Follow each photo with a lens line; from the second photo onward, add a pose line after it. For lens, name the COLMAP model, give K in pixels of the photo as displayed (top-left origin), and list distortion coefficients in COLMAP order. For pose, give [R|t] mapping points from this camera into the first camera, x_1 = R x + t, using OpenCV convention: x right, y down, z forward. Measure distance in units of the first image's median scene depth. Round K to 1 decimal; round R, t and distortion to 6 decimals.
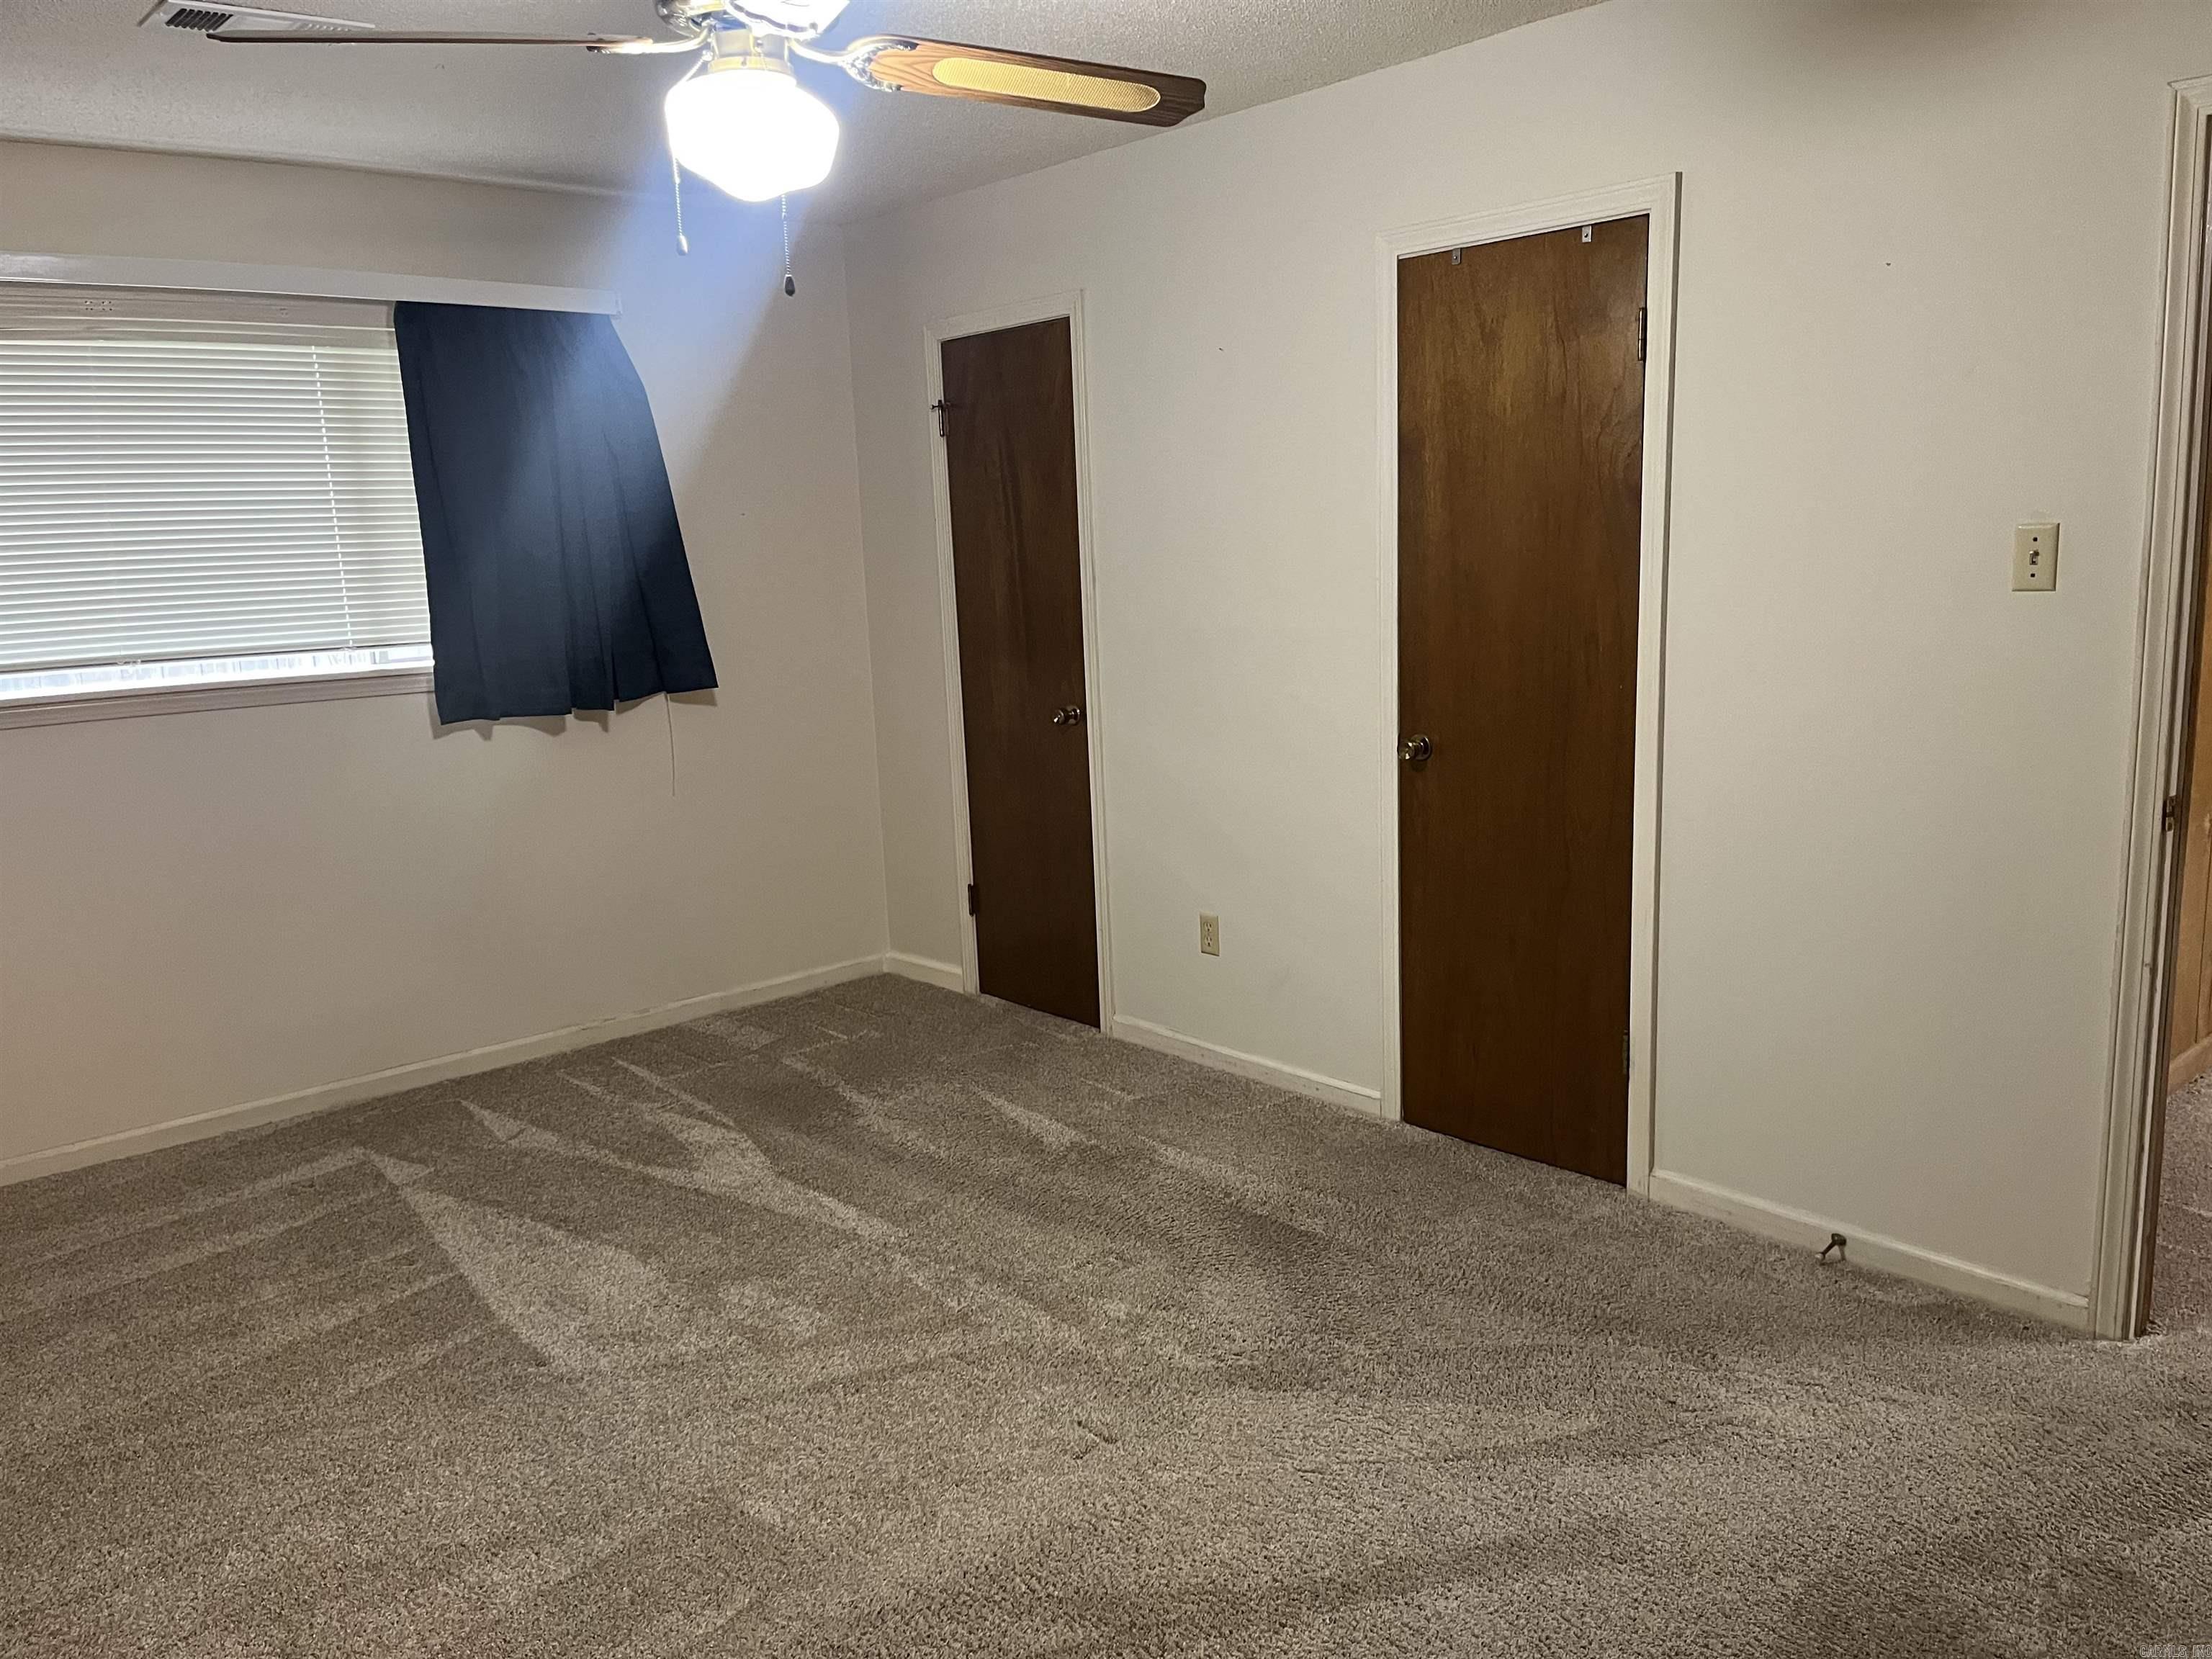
lens RADIAL K [[1667.8, 0, 1119.6], [0, 1667.8, 832.7], [0, 0, 1]] dist [-0.000409, -0.008130]
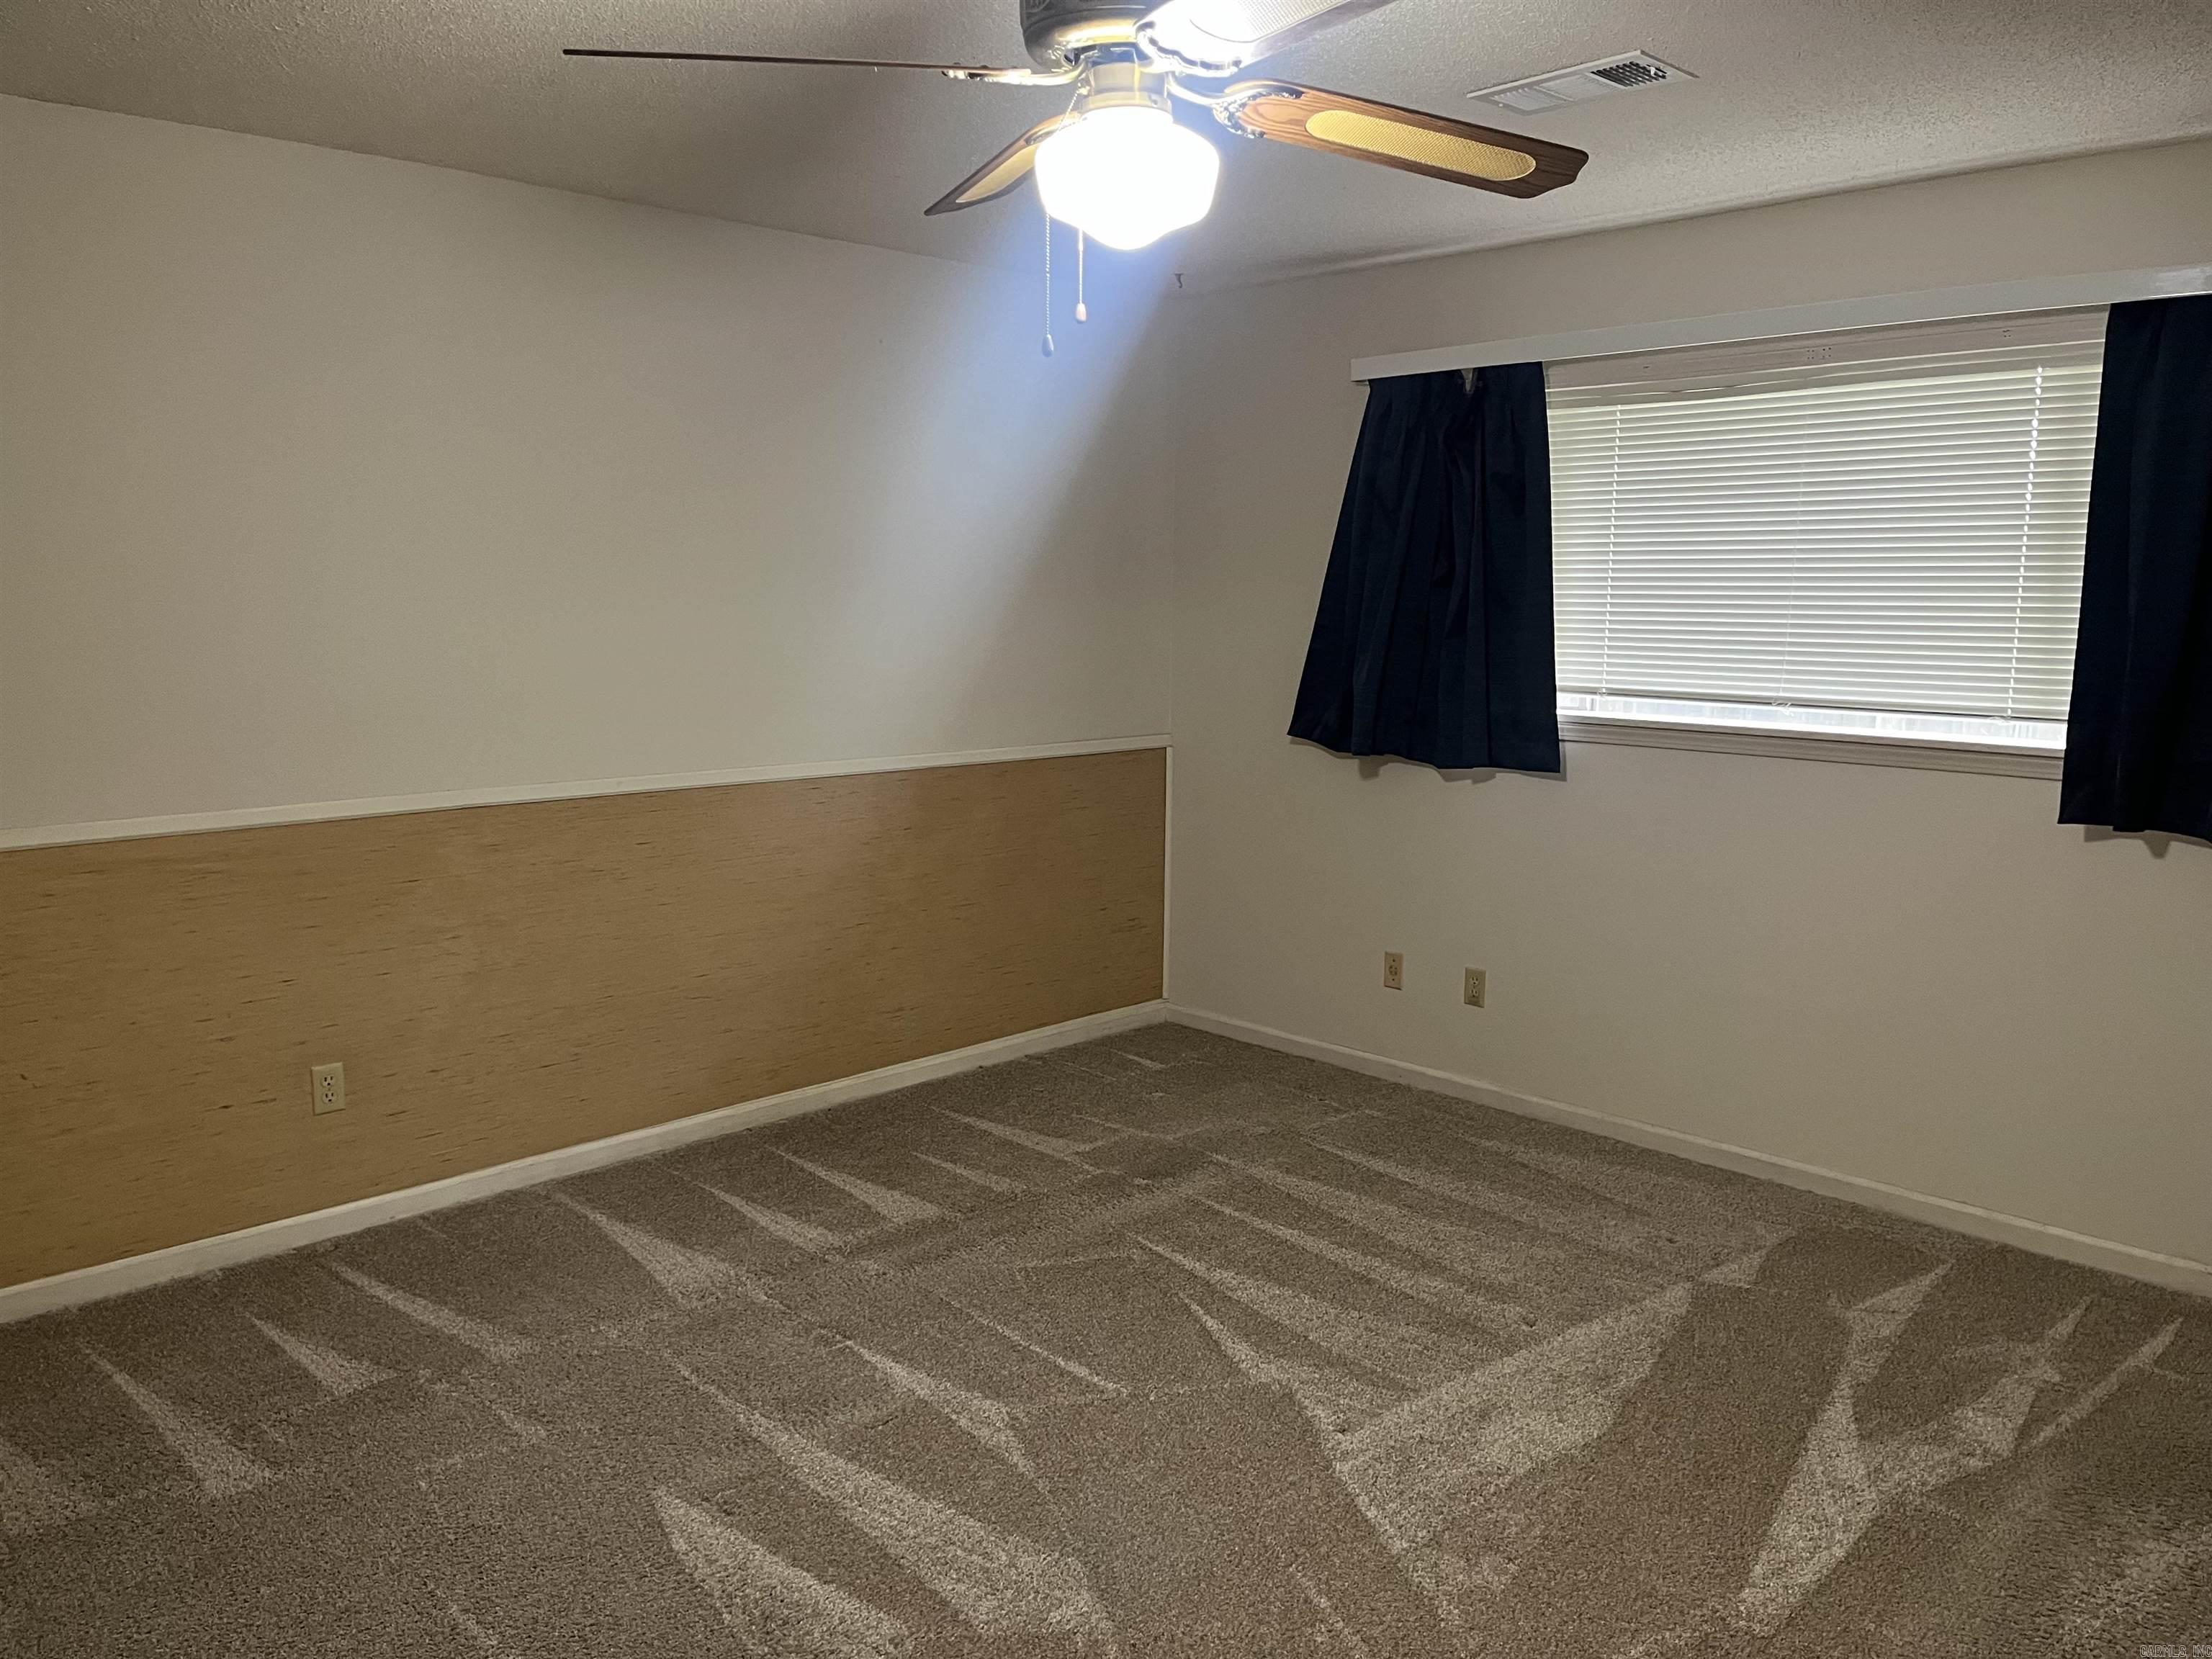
lens RADIAL K [[1667.8, 0, 1115.8], [0, 1667.8, 821.9], [0, 0, 1]] dist [-0.000409, -0.008130]
pose [[0.032227, 0.176623, -0.983751, 0.391859], [-0.189796, 0.967435, 0.167476, -0.119040], [0.981295, 0.181314, 0.064700, 0.521597]]
